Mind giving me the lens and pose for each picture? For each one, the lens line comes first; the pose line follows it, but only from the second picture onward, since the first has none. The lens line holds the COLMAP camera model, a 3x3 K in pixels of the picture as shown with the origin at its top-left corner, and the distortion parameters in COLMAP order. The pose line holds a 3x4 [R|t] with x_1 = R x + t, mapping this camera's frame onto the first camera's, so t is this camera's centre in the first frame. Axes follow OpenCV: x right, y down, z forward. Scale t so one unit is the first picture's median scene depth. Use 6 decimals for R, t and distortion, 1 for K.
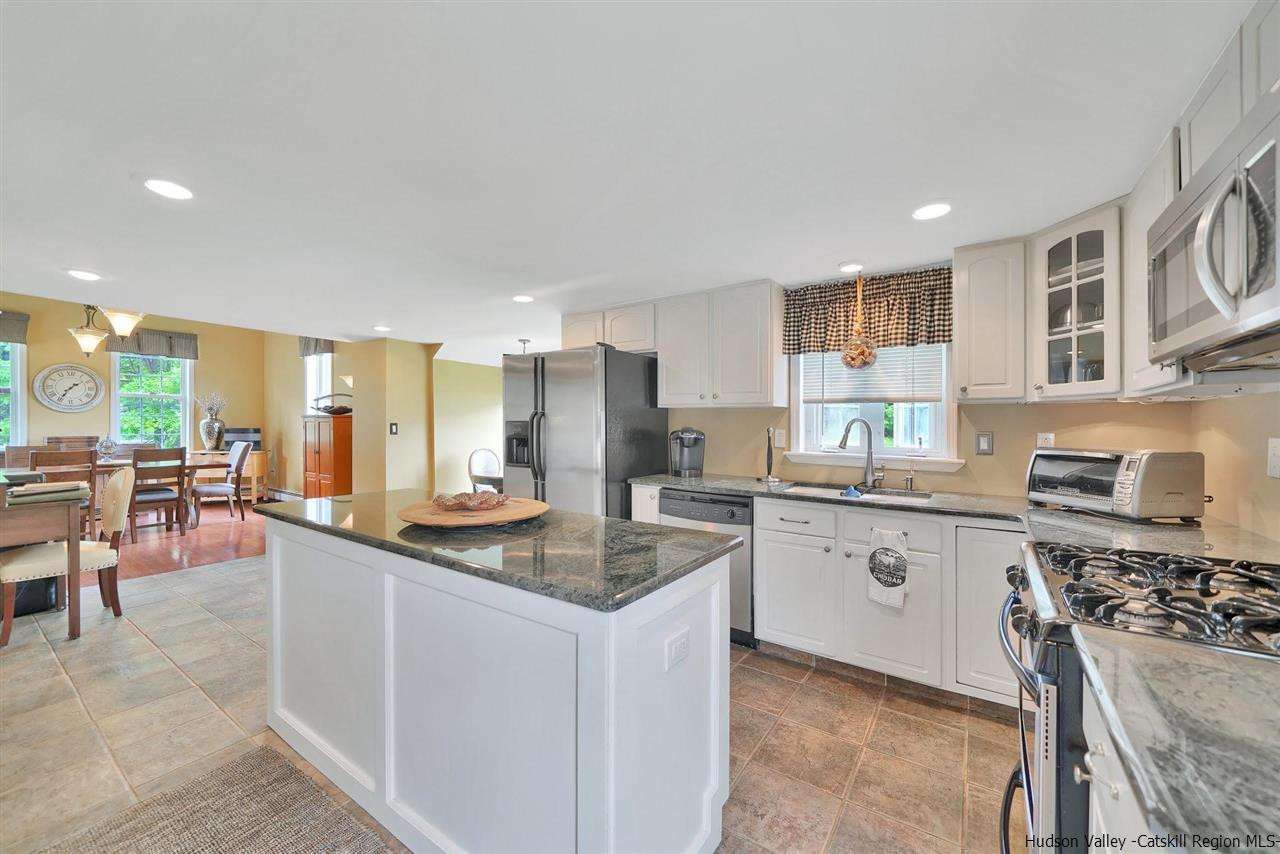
lens RADIAL K [[494.0, 0, 622.1], [0, 494.0, 432.3], [0, 0, 1]] dist [-0.010855, 0.002473]
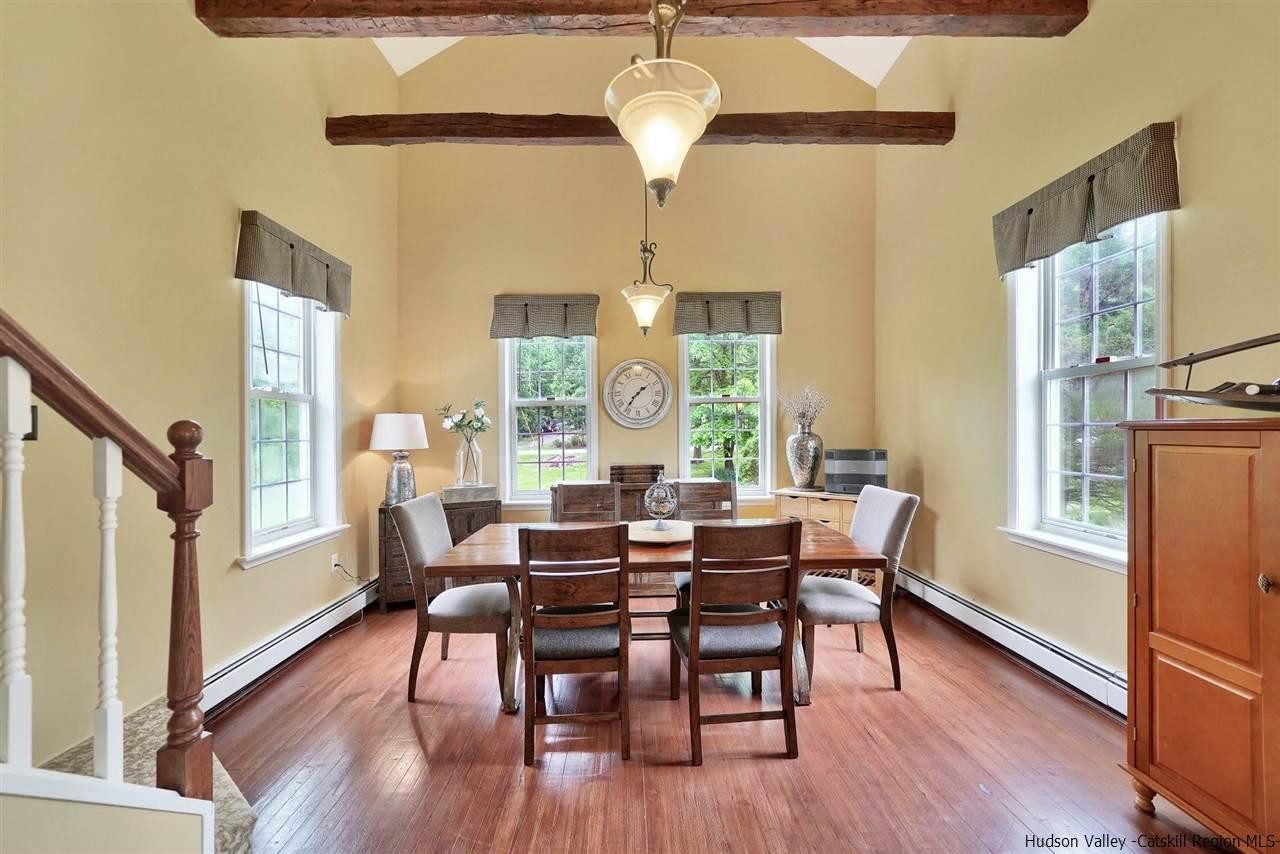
lens RADIAL K [[494.0, 0, 629.7], [0, 494.0, 437.5], [0, 0, 1]] dist [-0.010855, 0.002473]
pose [[0.582354, -0.008192, -0.812894, -0.702784], [0.008834, 0.999954, -0.003749, -0.031749], [0.812887, -0.004998, 0.582400, 0.724090]]
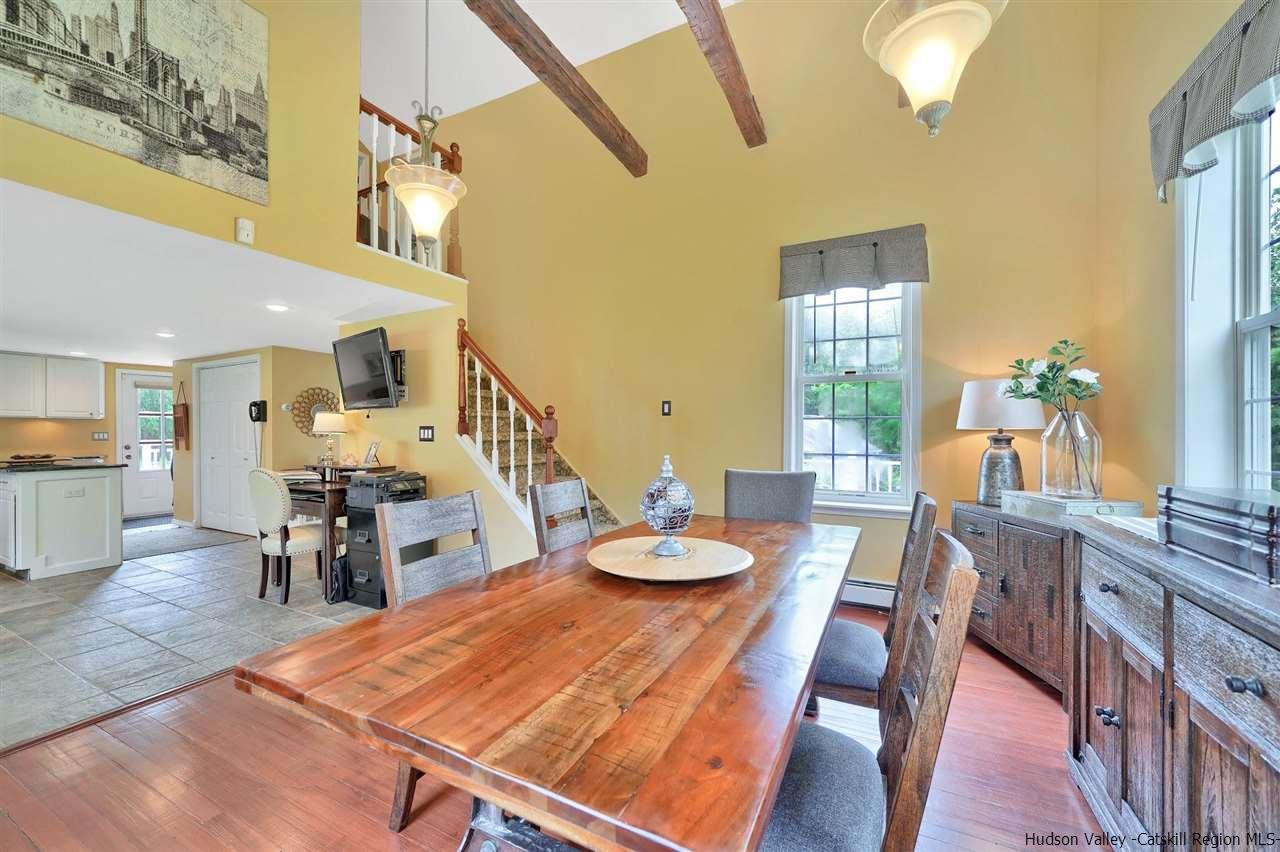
lens RADIAL K [[494.0, 0, 633.5], [0, 494.0, 435.9], [0, 0, 1]] dist [-0.010855, 0.002473]
pose [[-0.989934, -0.007204, -0.141350, -1.049101], [-0.009868, 0.999786, 0.018156, -0.015326], [0.141189, 0.019368, -0.989793, 1.384541]]
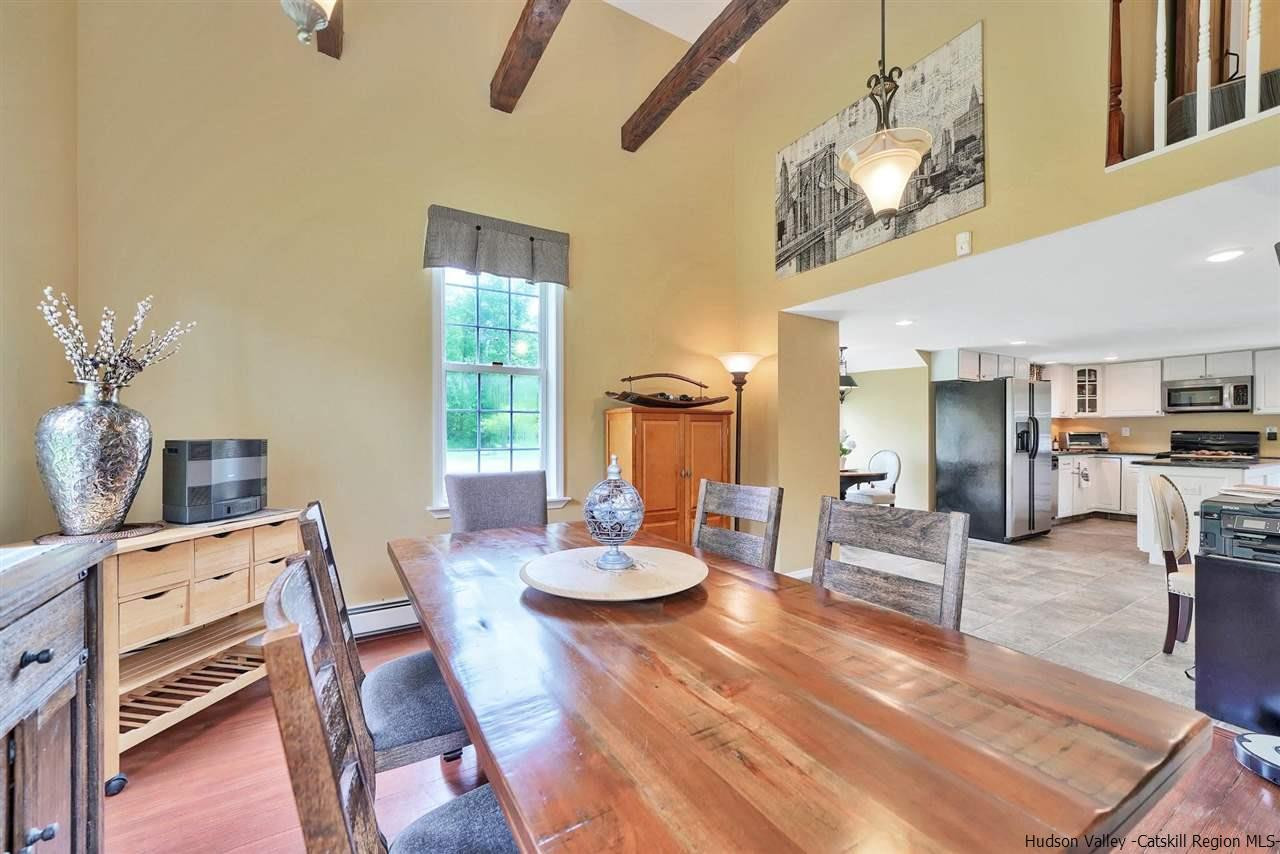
lens RADIAL K [[518.3, 0, 642.0], [0, 518.3, 428.3], [0, 0, 1]] dist [-0.004168, 0.001488]
pose [[0.401367, -0.003918, 0.915909, -1.389804], [0.017189, 0.999847, -0.003256, -0.012742], [-0.915756, 0.017051, 0.401373, 0.928030]]
